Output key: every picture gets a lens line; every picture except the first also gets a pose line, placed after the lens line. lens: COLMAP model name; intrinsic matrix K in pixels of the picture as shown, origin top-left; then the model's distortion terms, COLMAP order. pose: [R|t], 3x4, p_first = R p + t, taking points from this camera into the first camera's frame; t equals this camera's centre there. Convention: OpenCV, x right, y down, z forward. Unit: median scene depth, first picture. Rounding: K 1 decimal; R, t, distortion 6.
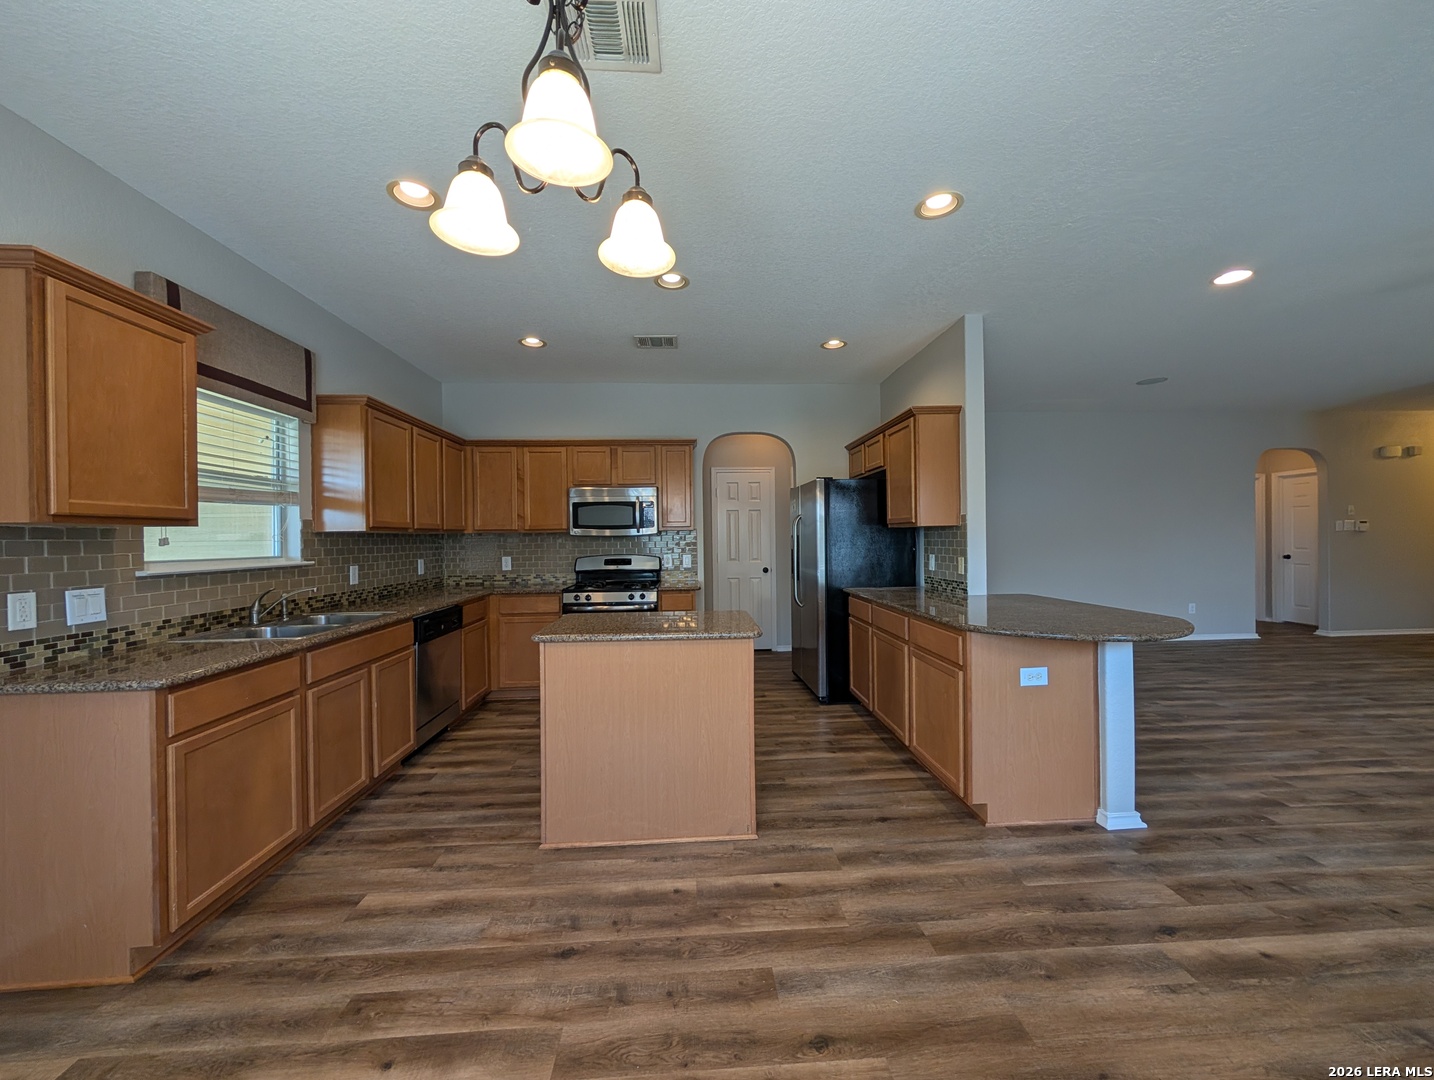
lens RADIAL K [[543.6, 0, 720.5], [0, 543.6, 538.5], [0, 0, 1]] dist [0.000640, 0.000295]
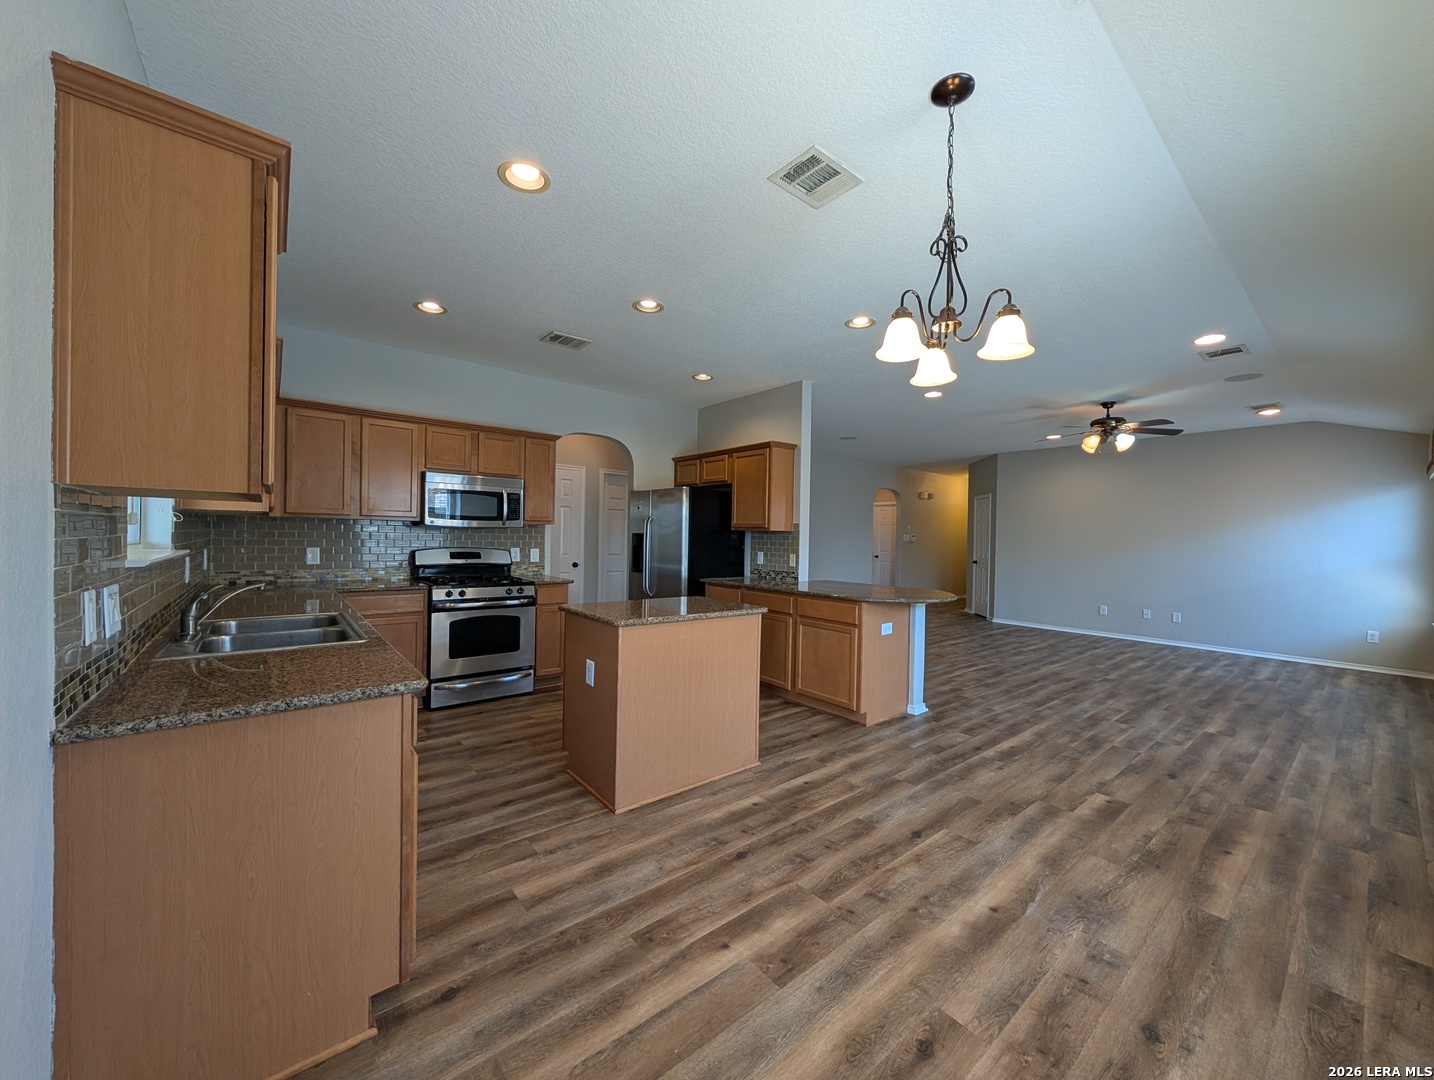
lens RADIAL K [[542.8, 0, 719.4], [0, 542.8, 541.1], [0, 0, 1]] dist [0.000312, 0.000193]
pose [[0.808105, 0.025772, 0.588474, -0.638517], [-0.031411, 0.999506, -0.000640, 0.009646], [-0.588200, -0.017967, 0.808516, -0.001370]]
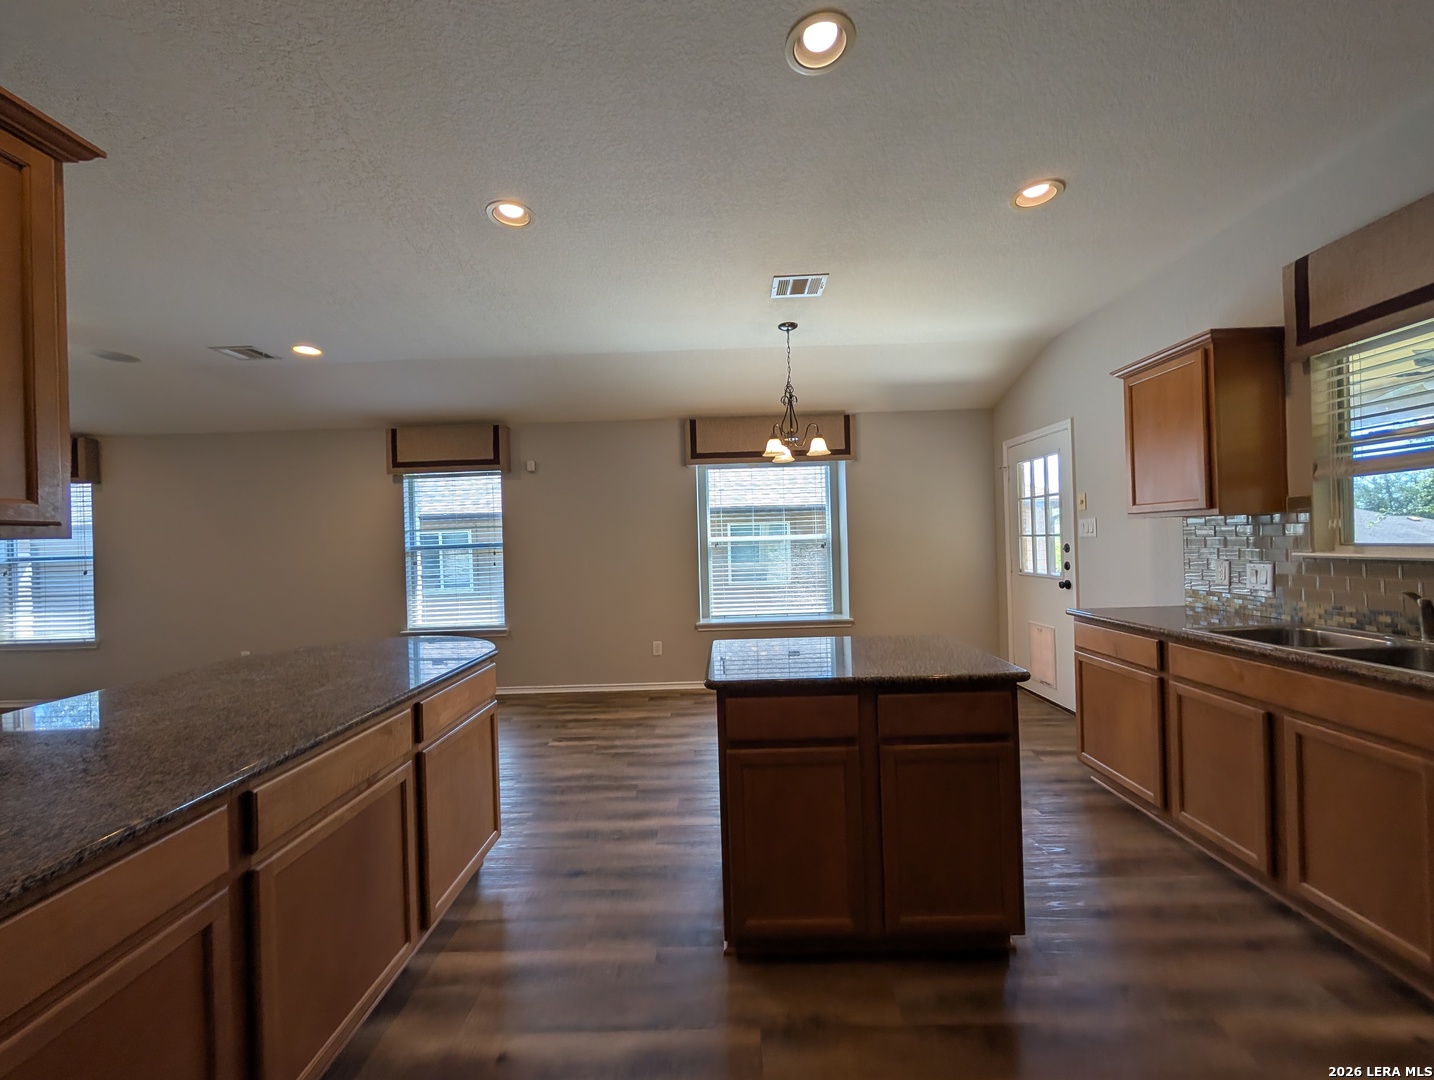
lens RADIAL K [[542.8, 0, 719.4], [0, 542.8, 541.1], [0, 0, 1]] dist [0.000312, 0.000193]
pose [[-0.996791, 0.043717, 0.067055, -0.010095], [0.043806, 0.999040, -0.000149, -0.008339], [-0.066997, 0.002789, -0.997749, 1.562883]]
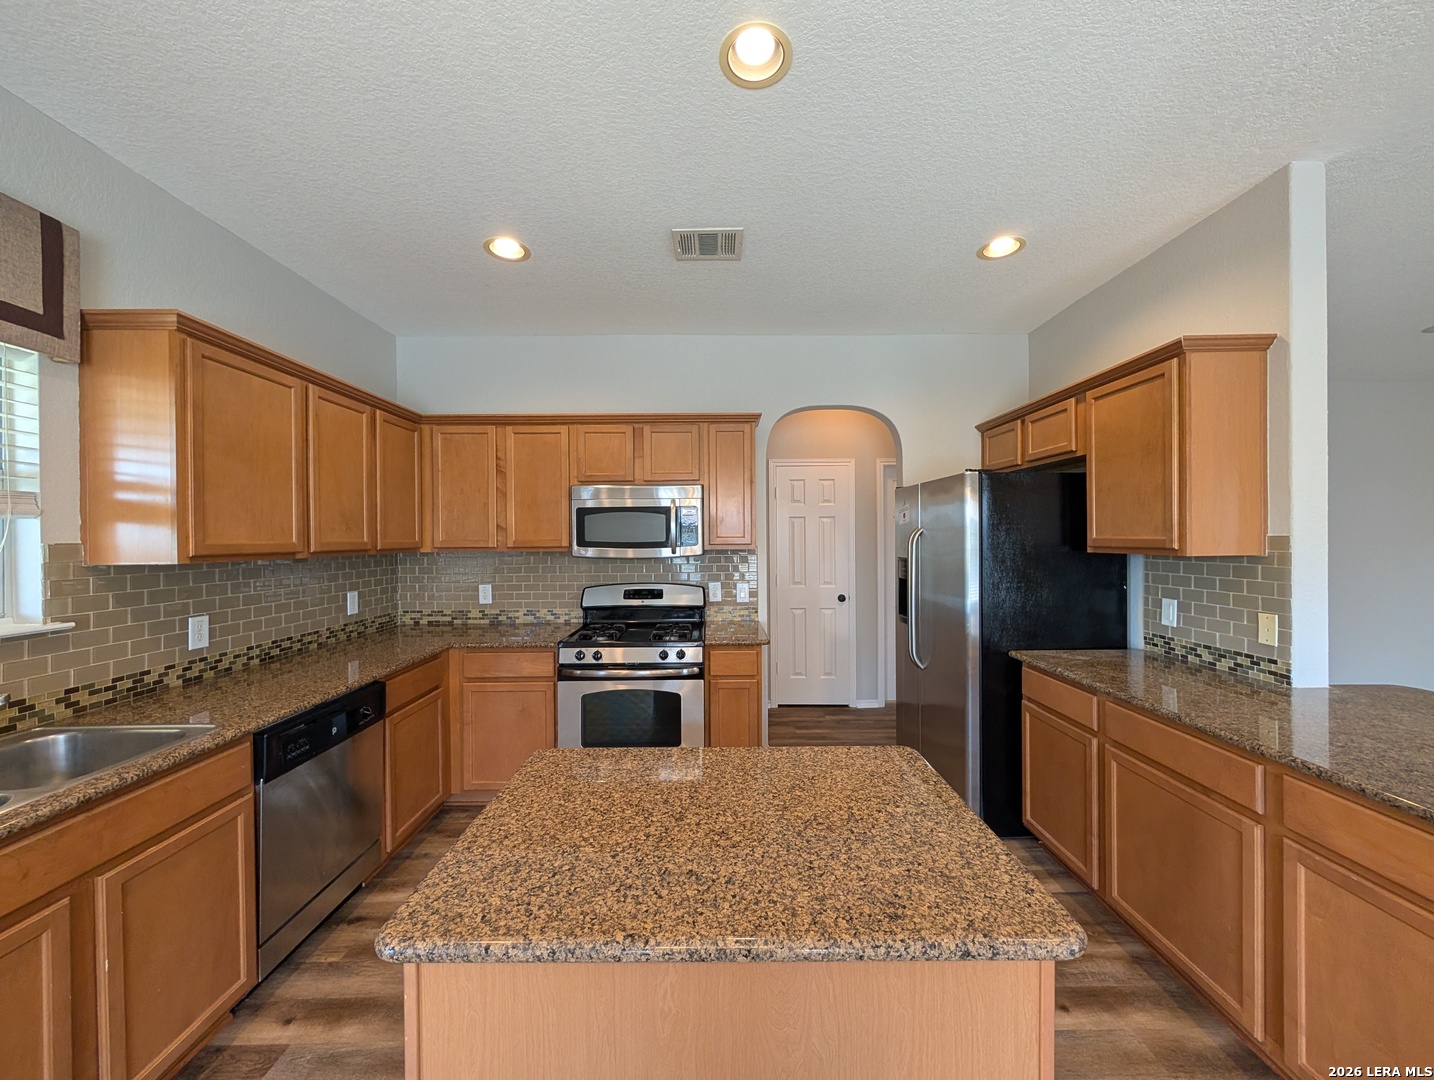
lens RADIAL K [[542.8, 0, 719.4], [0, 542.8, 541.1], [0, 0, 1]] dist [0.000312, 0.000193]
pose [[0.998808, 0.006730, -0.048339, -0.099823], [-0.006474, 0.999964, 0.005463, -0.046872], [0.048374, -0.005143, 0.998816, 0.532404]]
